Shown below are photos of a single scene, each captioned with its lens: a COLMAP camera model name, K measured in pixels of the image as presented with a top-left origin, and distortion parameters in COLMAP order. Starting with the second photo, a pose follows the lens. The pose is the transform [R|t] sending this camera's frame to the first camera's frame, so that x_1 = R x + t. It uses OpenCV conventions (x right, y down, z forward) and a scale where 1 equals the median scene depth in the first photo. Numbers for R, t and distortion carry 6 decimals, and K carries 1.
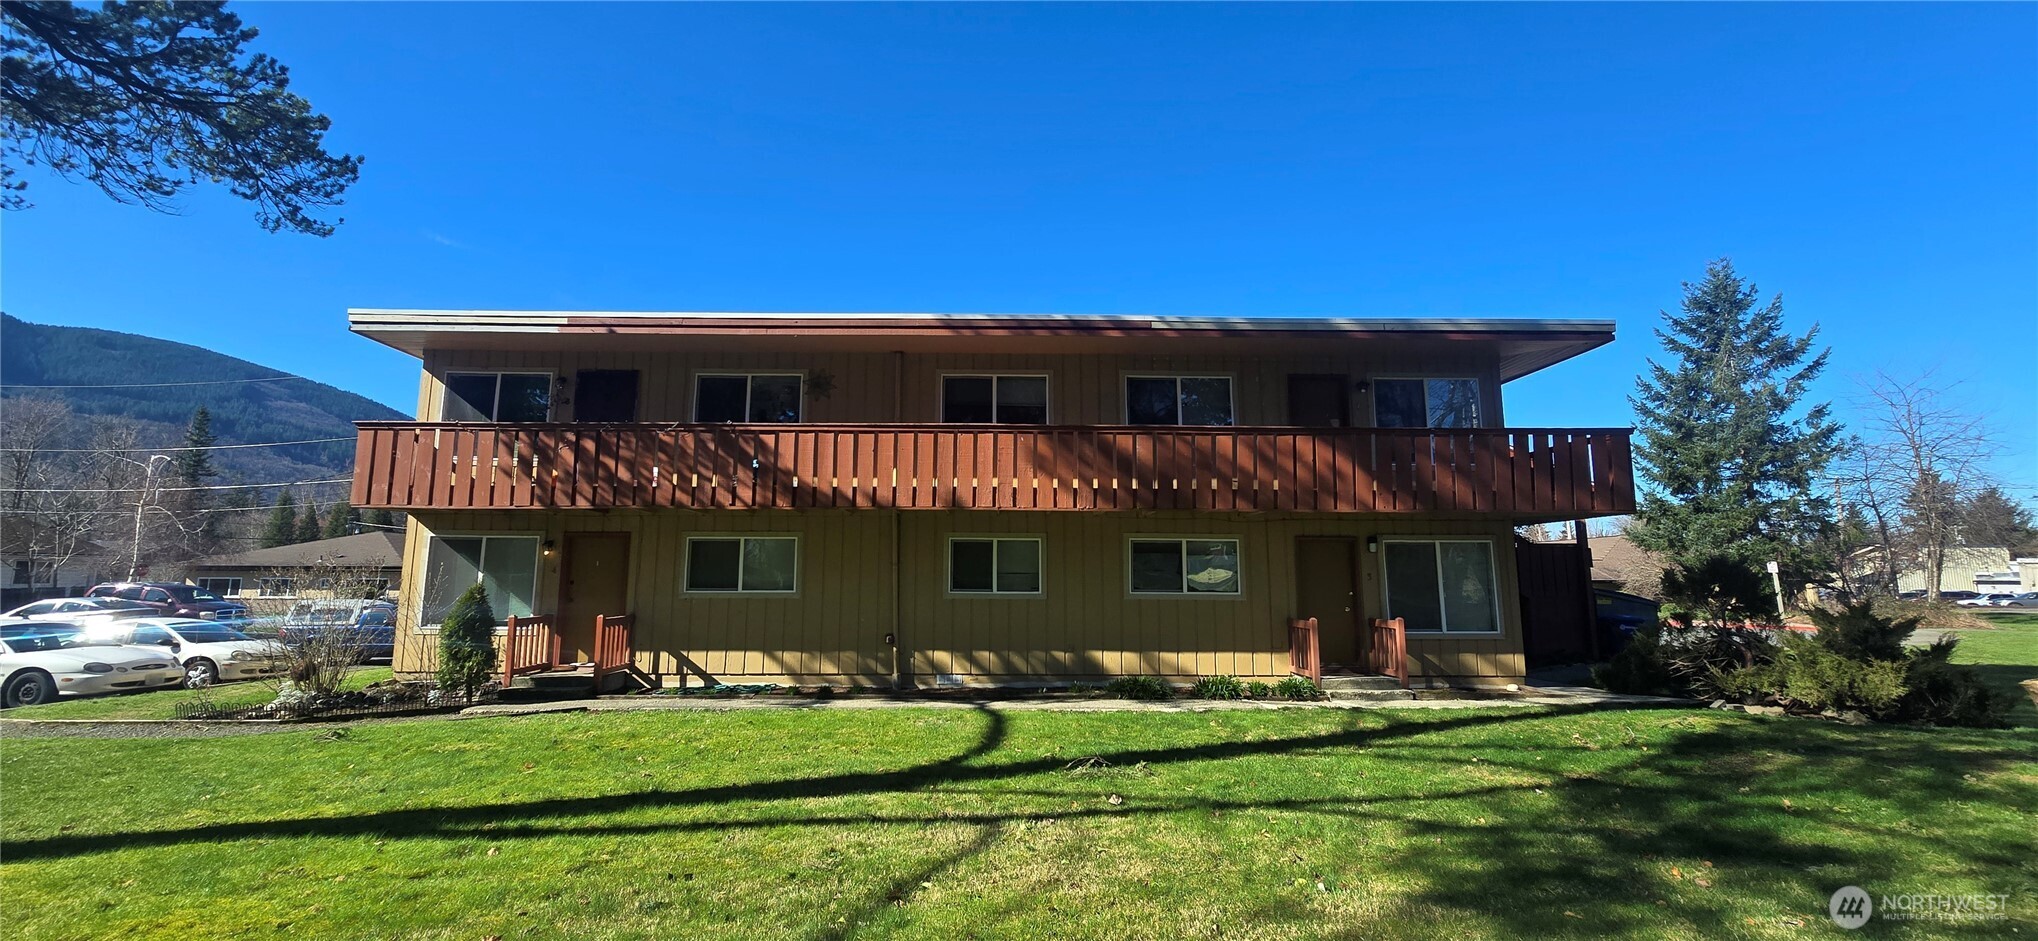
lens RADIAL K [[834.5, 0, 1008.8], [0, 834.5, 470.5], [0, 0, 1]] dist [-0.001634, 0.000132]
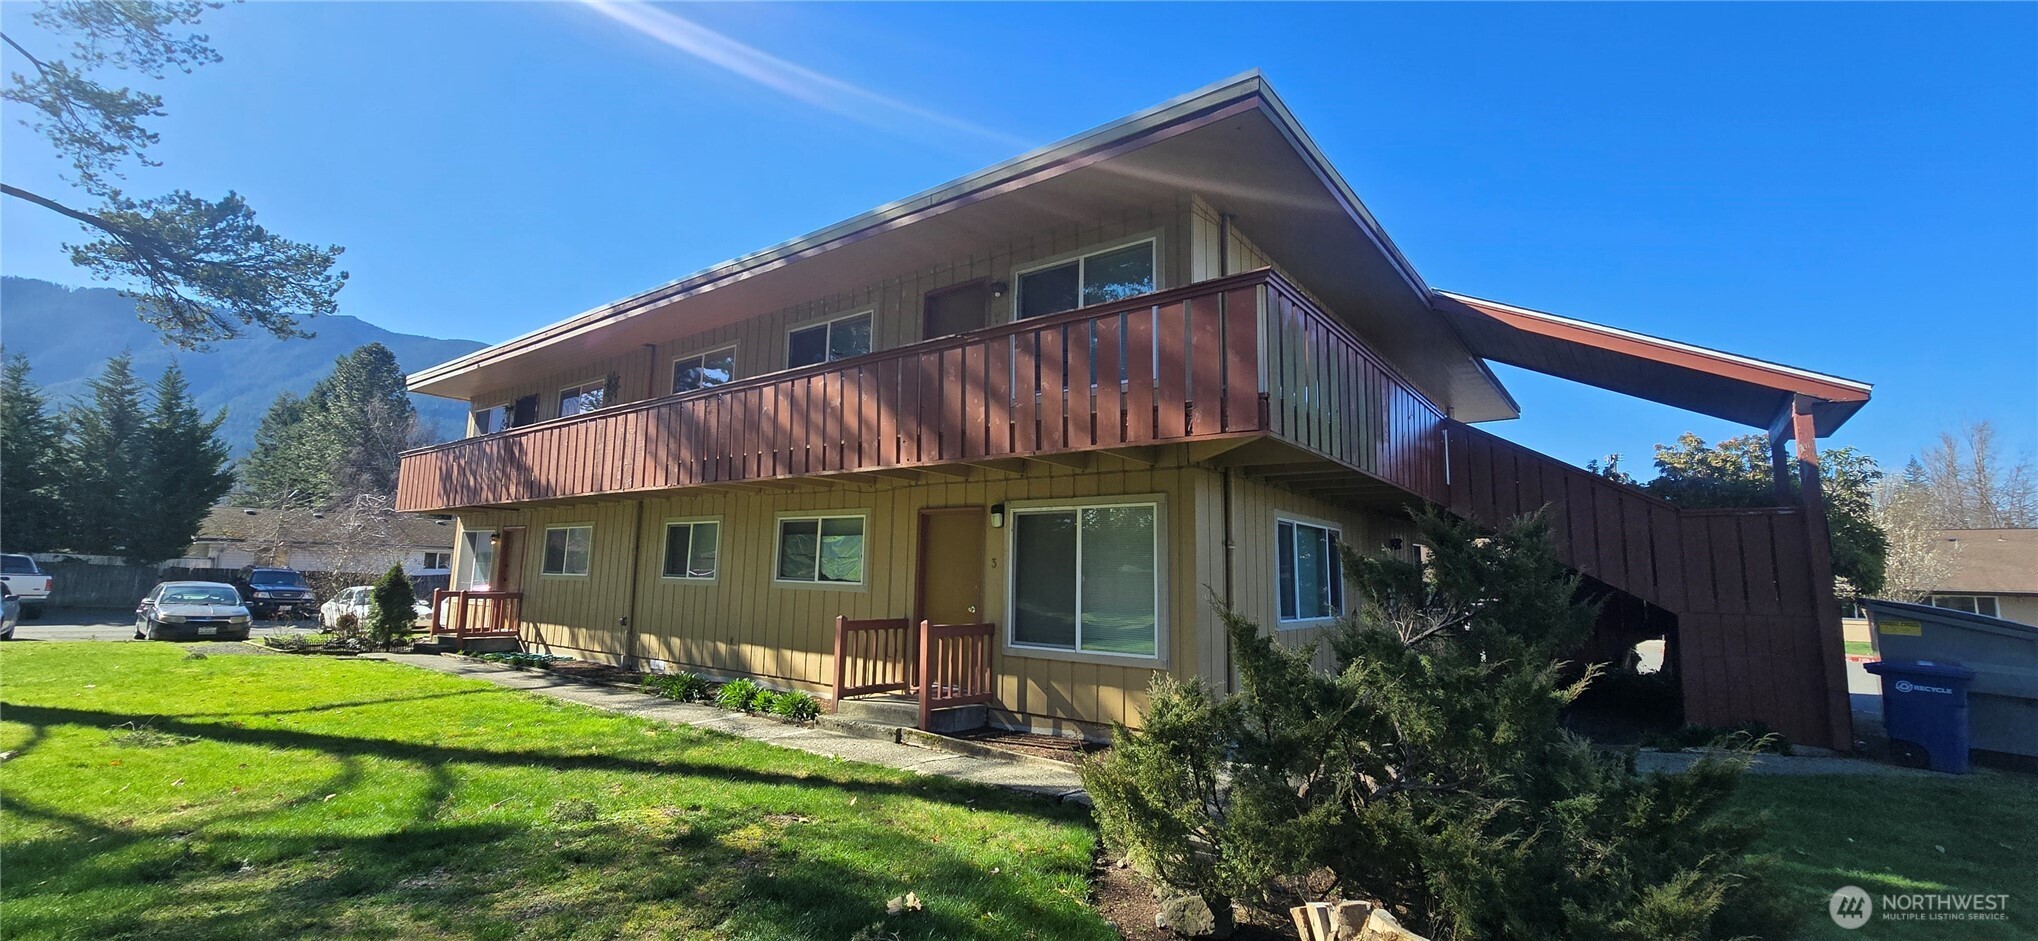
lens RADIAL K [[834.5, 0, 1008.8], [0, 834.5, 470.5], [0, 0, 1]] dist [-0.001634, 0.000132]
pose [[0.790817, -0.064013, -0.608696, 0.888433], [0.070800, 0.997407, -0.012909, 0.062235], [0.607945, -0.032886, 0.793298, 0.472815]]
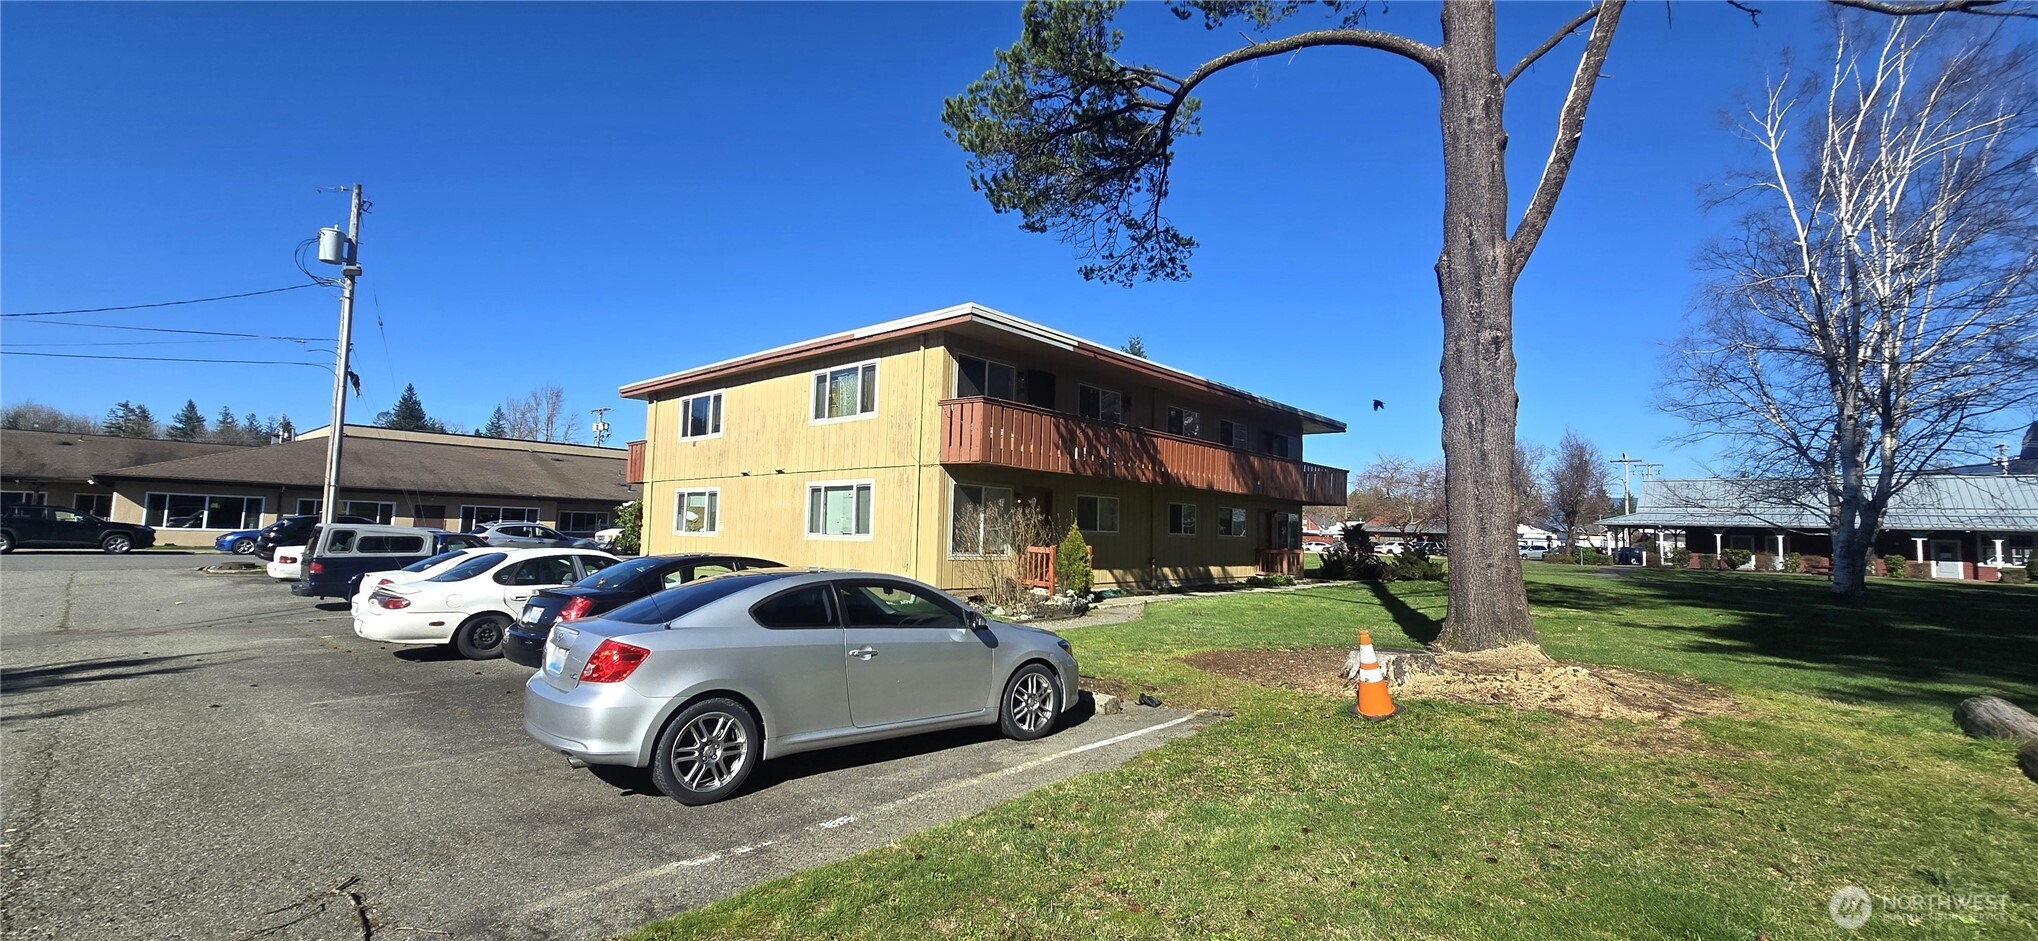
lens RADIAL K [[834.5, 0, 1008.8], [0, 834.5, 470.5], [0, 0, 1]] dist [-0.001634, 0.000132]
pose [[0.676710, 0.068078, 0.733095, -1.592009], [-0.124210, 0.992000, 0.022536, 0.018571], [-0.725696, -0.106308, 0.679752, 0.082440]]
